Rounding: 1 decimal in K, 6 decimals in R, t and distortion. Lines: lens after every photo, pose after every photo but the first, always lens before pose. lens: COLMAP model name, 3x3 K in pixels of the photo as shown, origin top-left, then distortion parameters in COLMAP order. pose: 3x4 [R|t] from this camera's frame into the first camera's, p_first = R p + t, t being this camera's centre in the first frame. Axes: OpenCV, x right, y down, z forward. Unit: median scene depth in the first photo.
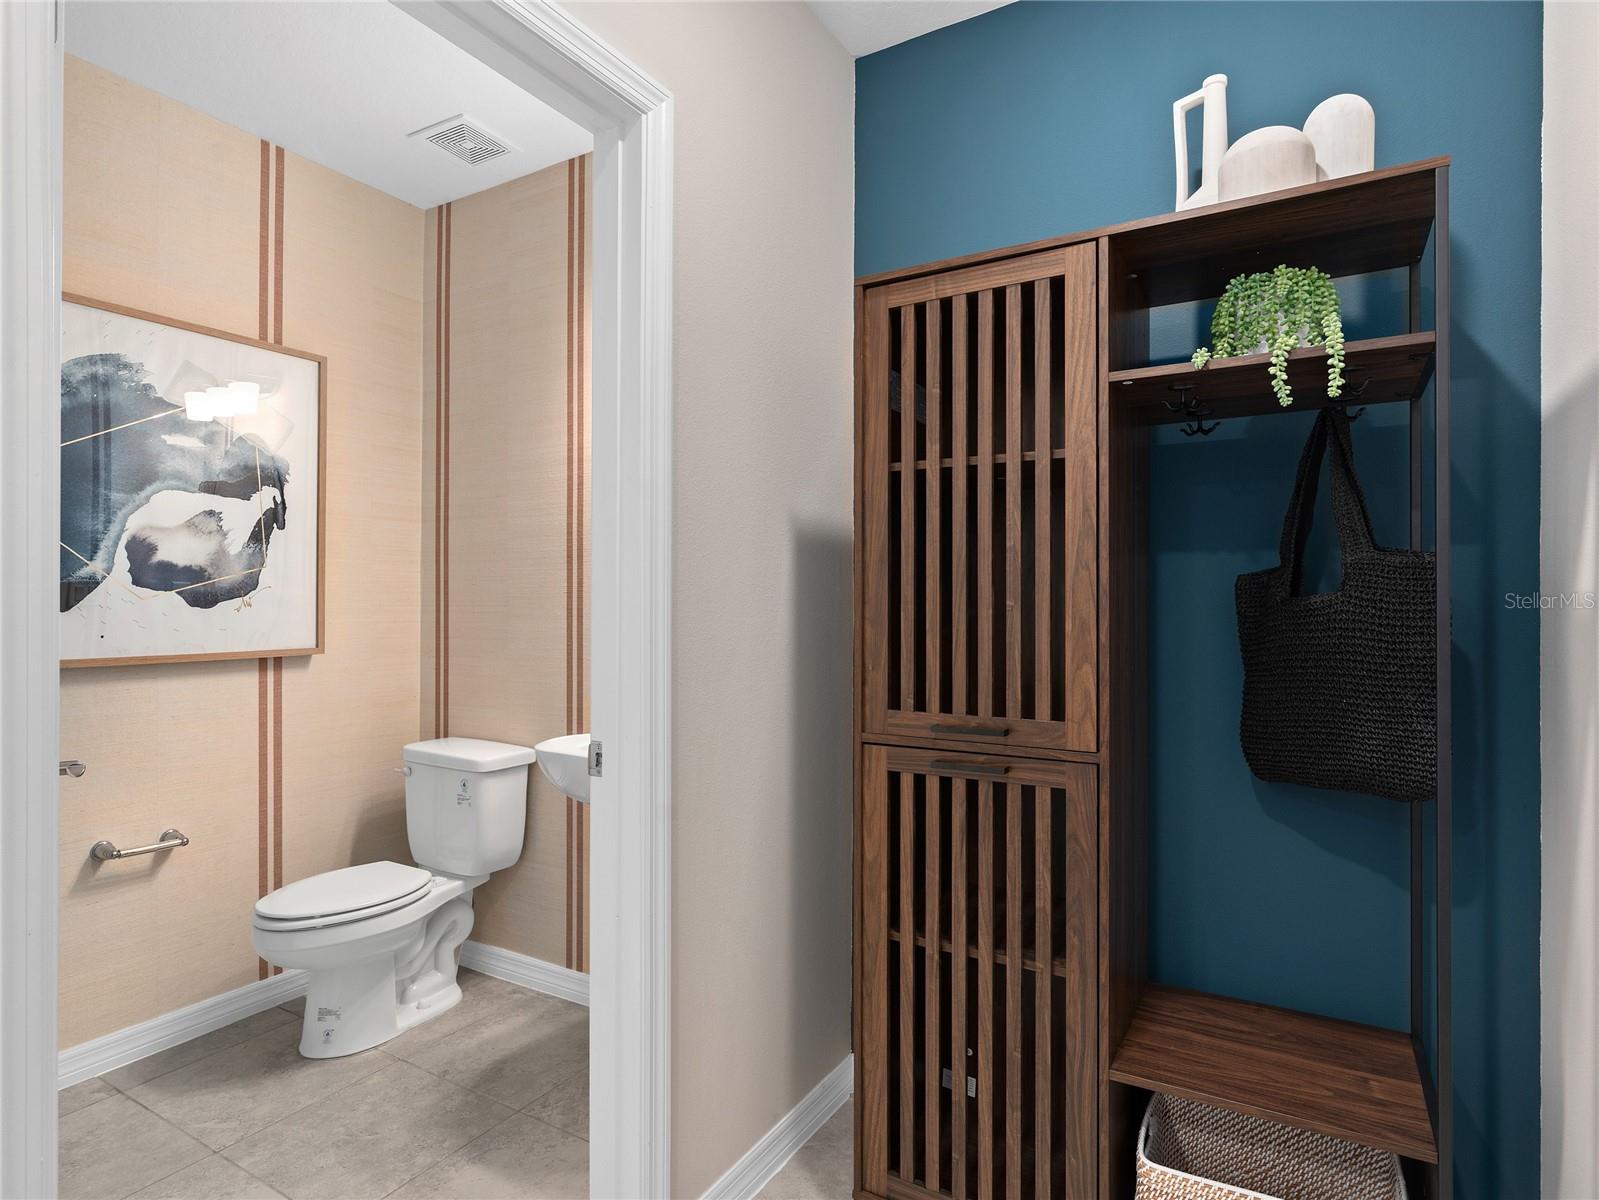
lens RADIAL K [[864.7, 0, 796.2], [0, 864.7, 599.1], [0, 0, 1]] dist [-0.007581, 0.002374]
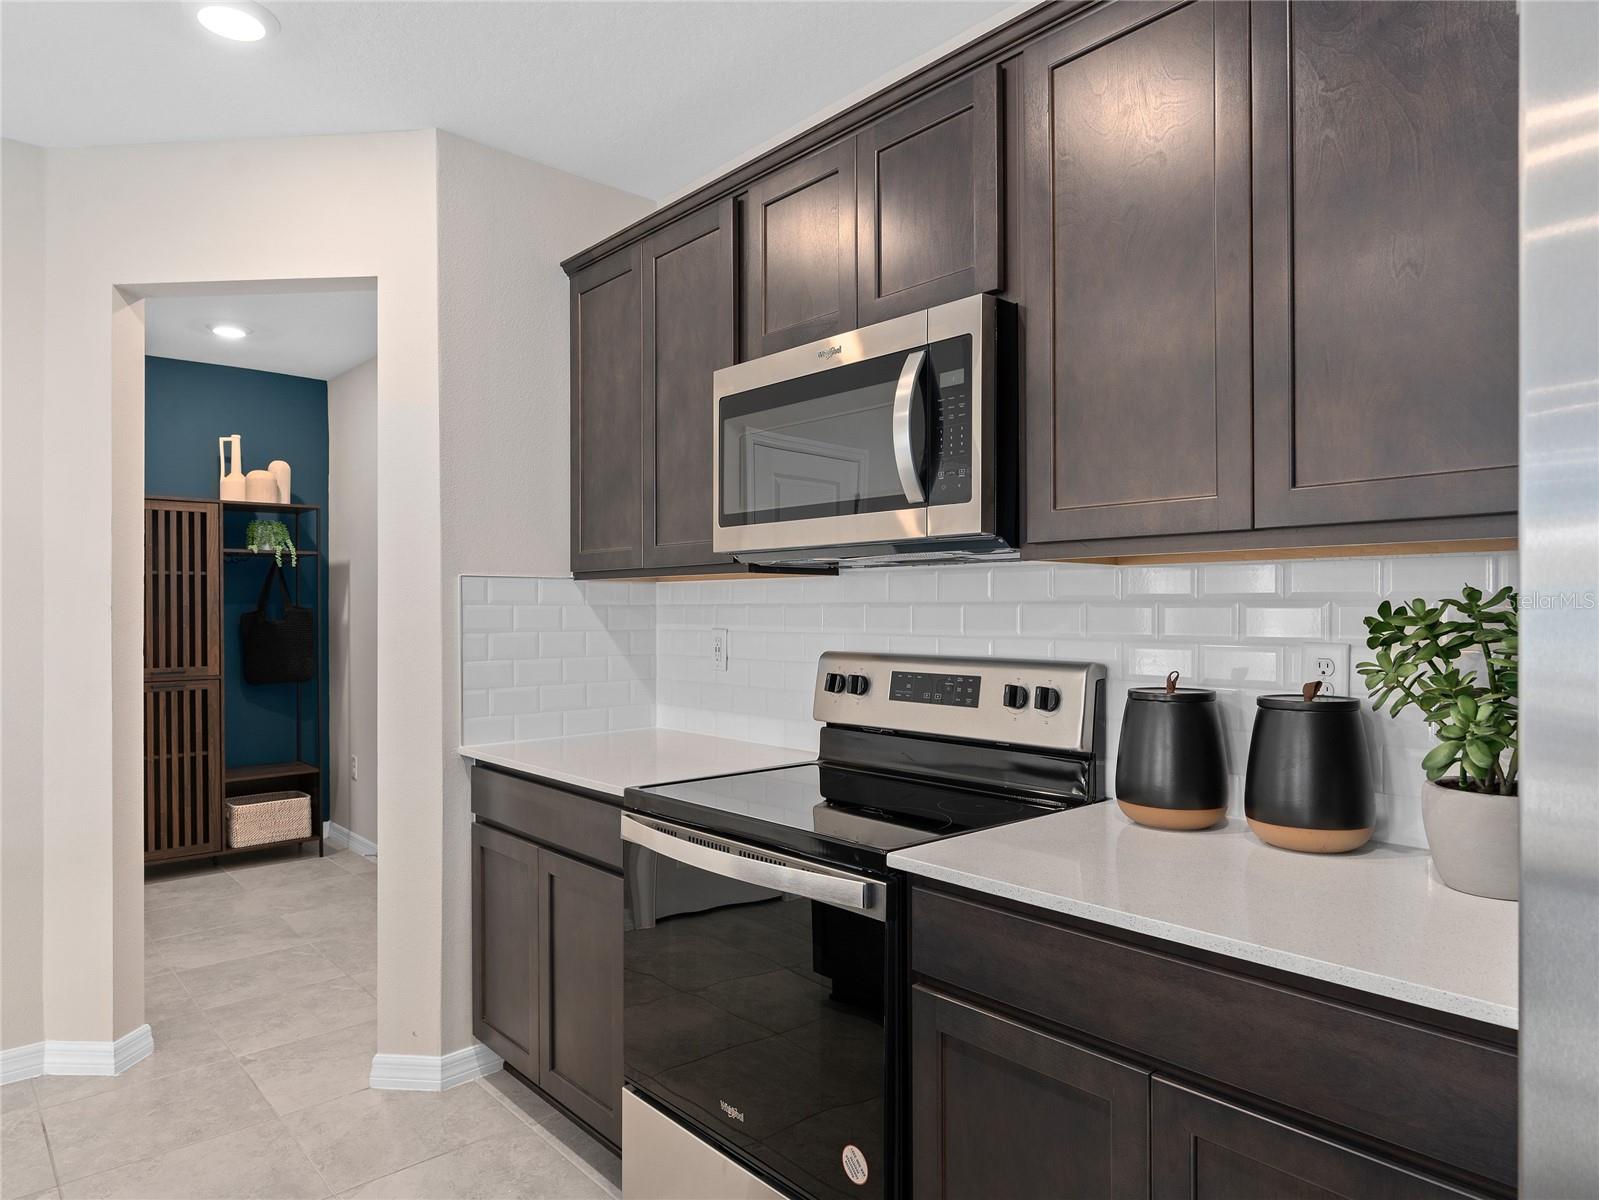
lens RADIAL K [[1011.8, 0, 794.9], [0, 1011.8, 604.9], [0, 0, 1]] dist [0.005226, 0.000972]
pose [[0.315865, -0.003638, 0.948797, -2.275188], [0.004333, 0.999988, 0.002391, -0.062659], [-0.948794, 0.003356, 0.315877, -1.935088]]
